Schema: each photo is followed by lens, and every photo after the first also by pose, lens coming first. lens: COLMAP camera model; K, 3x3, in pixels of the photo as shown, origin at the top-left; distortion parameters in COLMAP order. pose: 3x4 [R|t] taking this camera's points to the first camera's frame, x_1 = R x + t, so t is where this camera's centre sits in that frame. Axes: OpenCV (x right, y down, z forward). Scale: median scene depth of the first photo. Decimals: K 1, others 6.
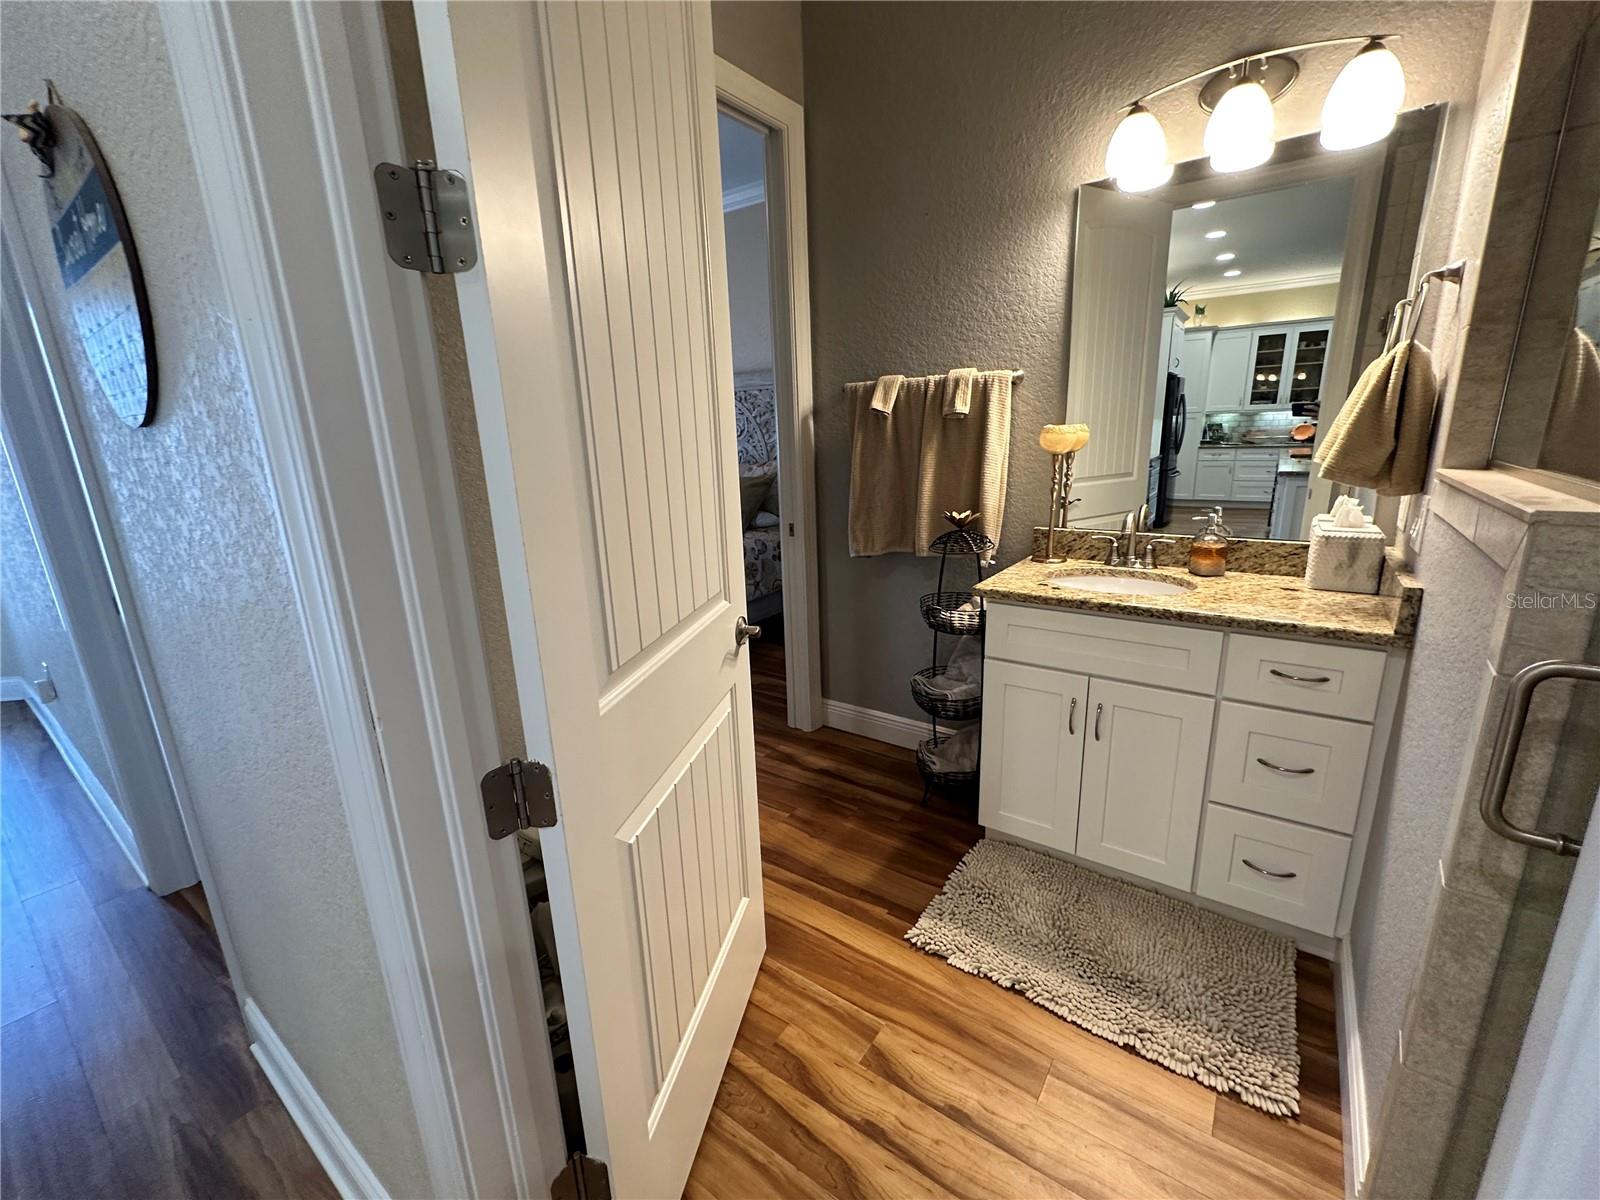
lens RADIAL K [[665.9, 0, 800.0], [0, 665.9, 600.0], [0, 0, 1]] dist [-0.002023, 0.000409]
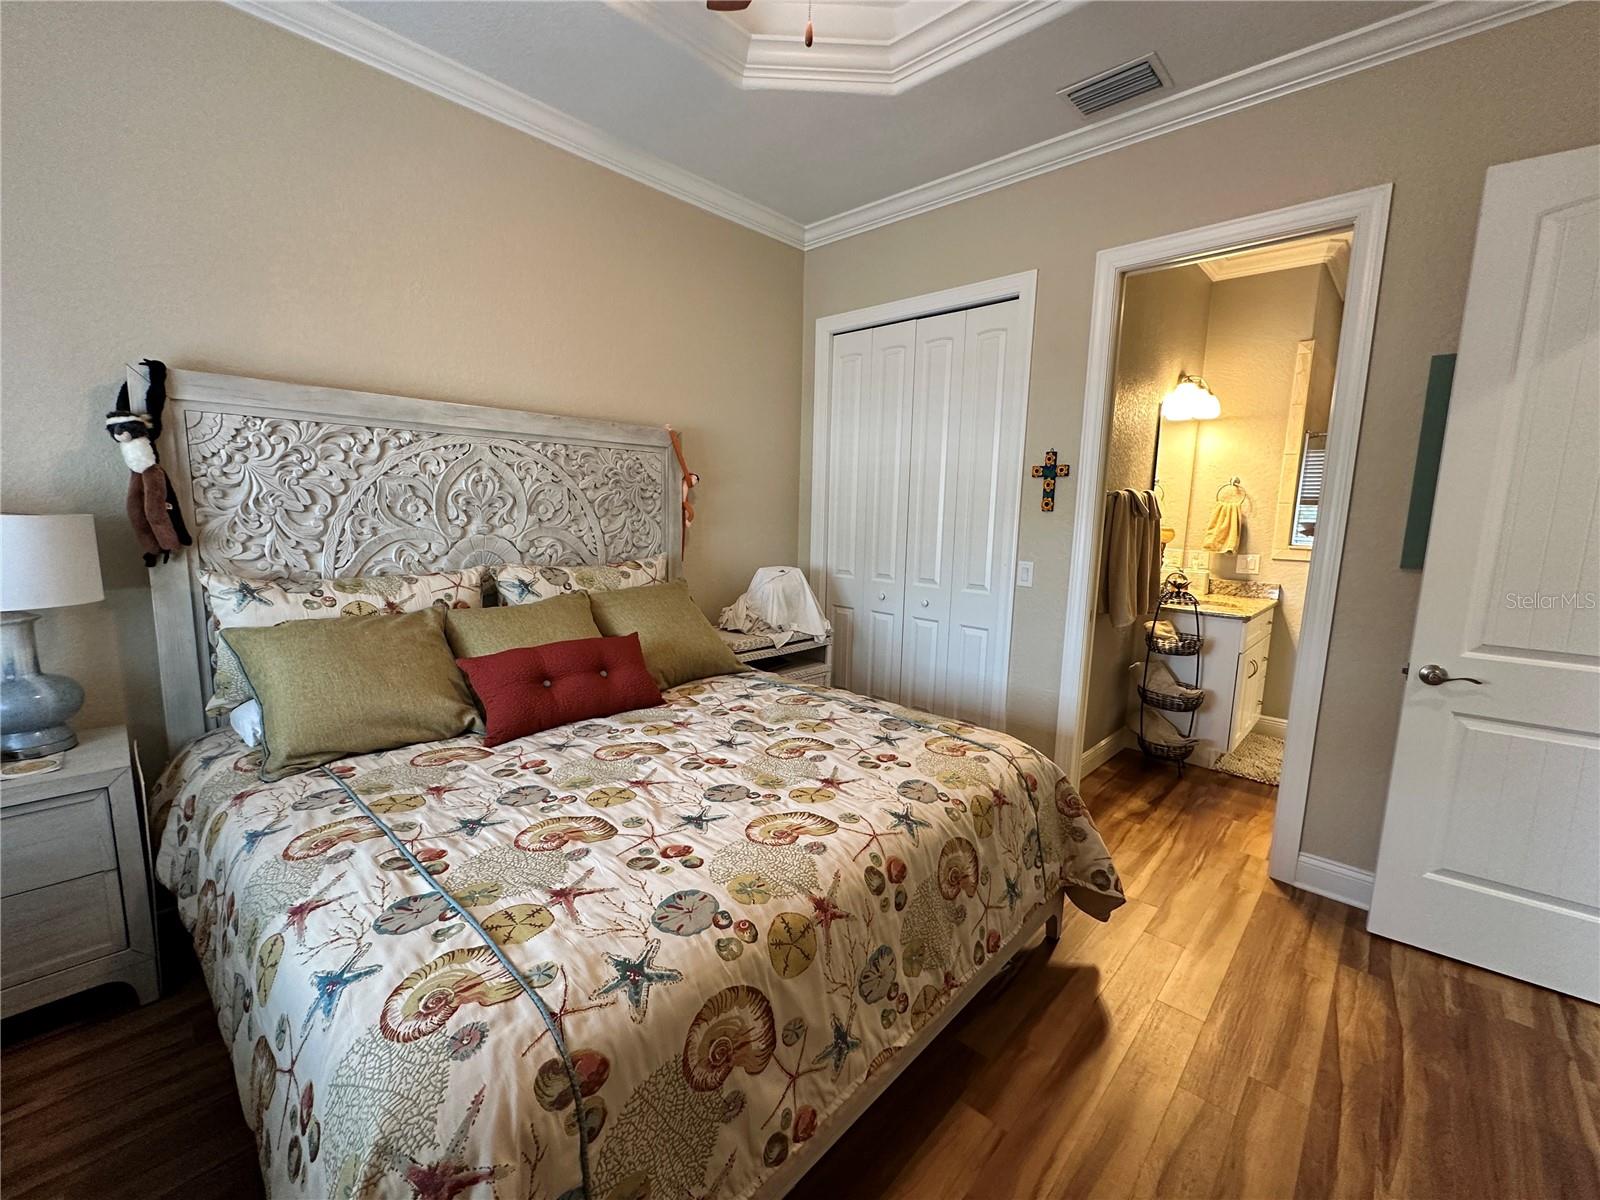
lens RADIAL K [[665.9, 0, 800.0], [0, 665.9, 600.0], [0, 0, 1]] dist [-0.002023, 0.000409]
pose [[0.128924, -0.103140, 0.986276, -0.648873], [0.224826, 0.971718, 0.072229, -0.177410], [-0.965832, 0.212429, 0.148467, 0.744511]]
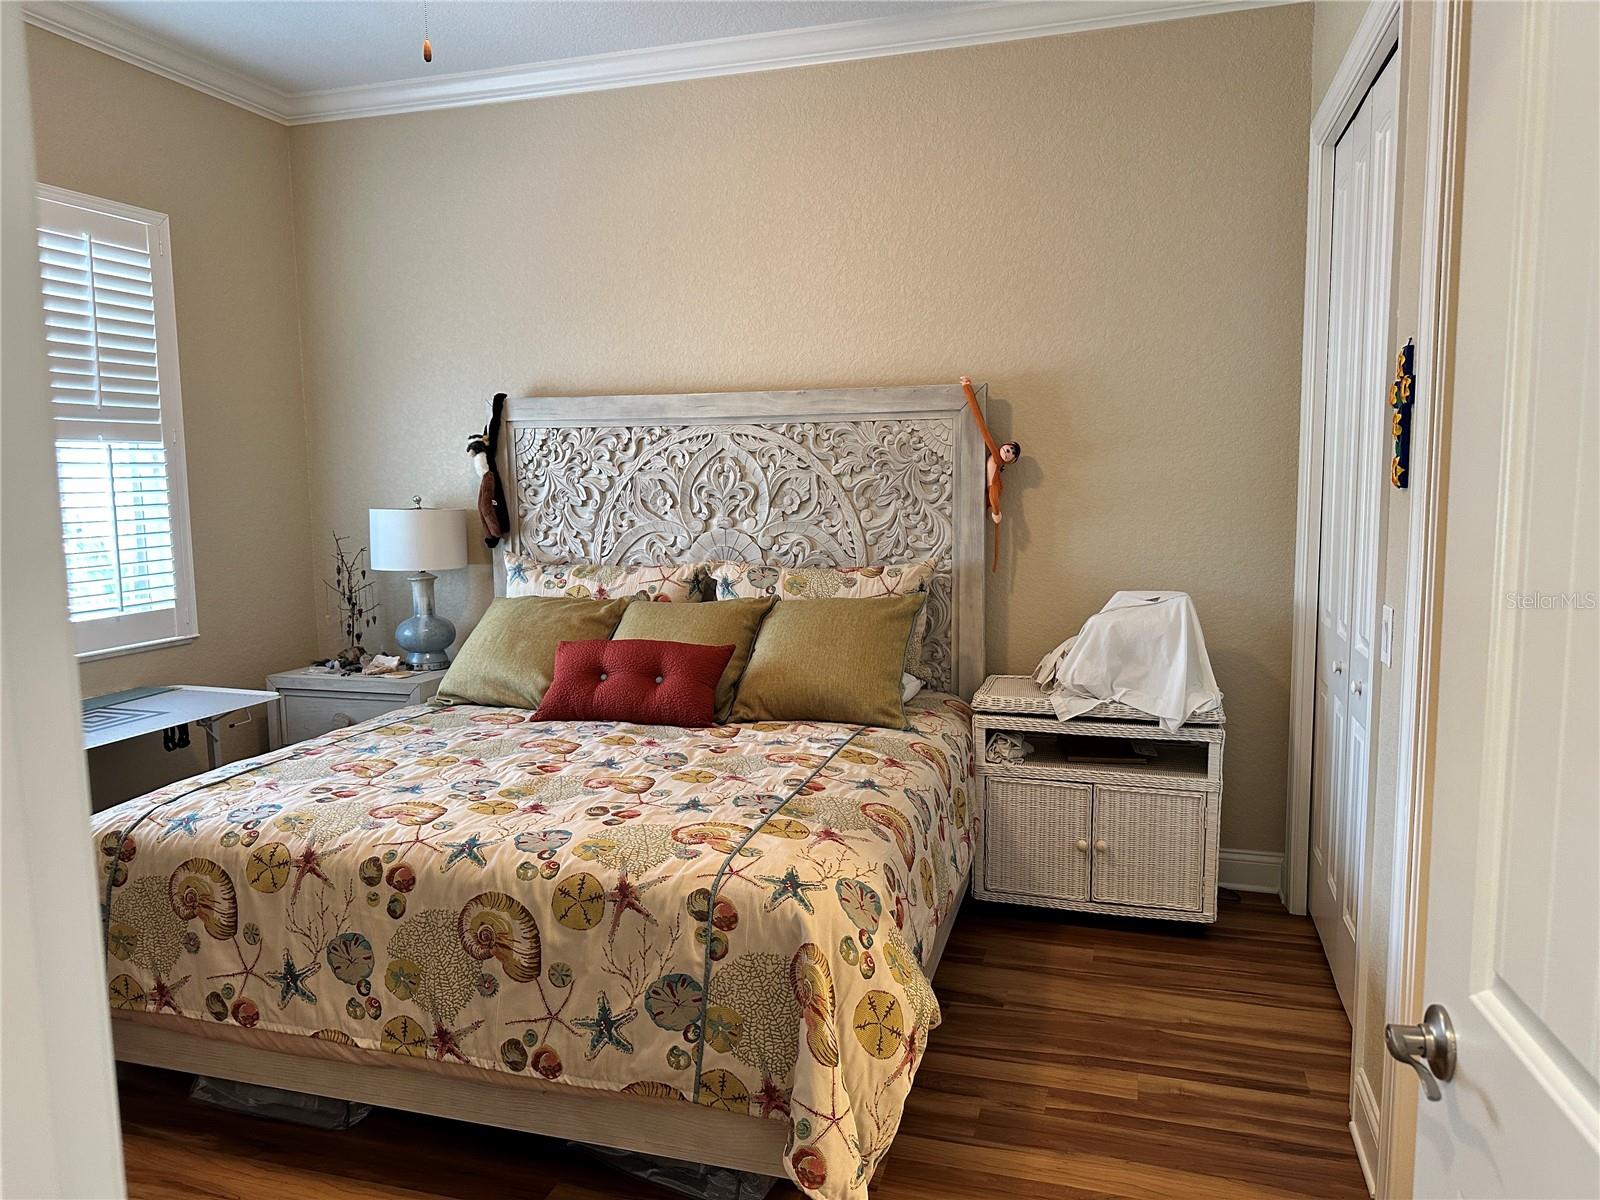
lens RADIAL K [[1107.8, 0, 800.0], [0, 1107.8, 600.0], [0, 0, 1]] dist [0.096289, -0.183296]
pose [[0.944587, -0.010818, 0.328083, -0.363246], [0.062289, 0.987205, -0.146786, -0.066857], [-0.322297, 0.159088, 0.933175, 0.264285]]
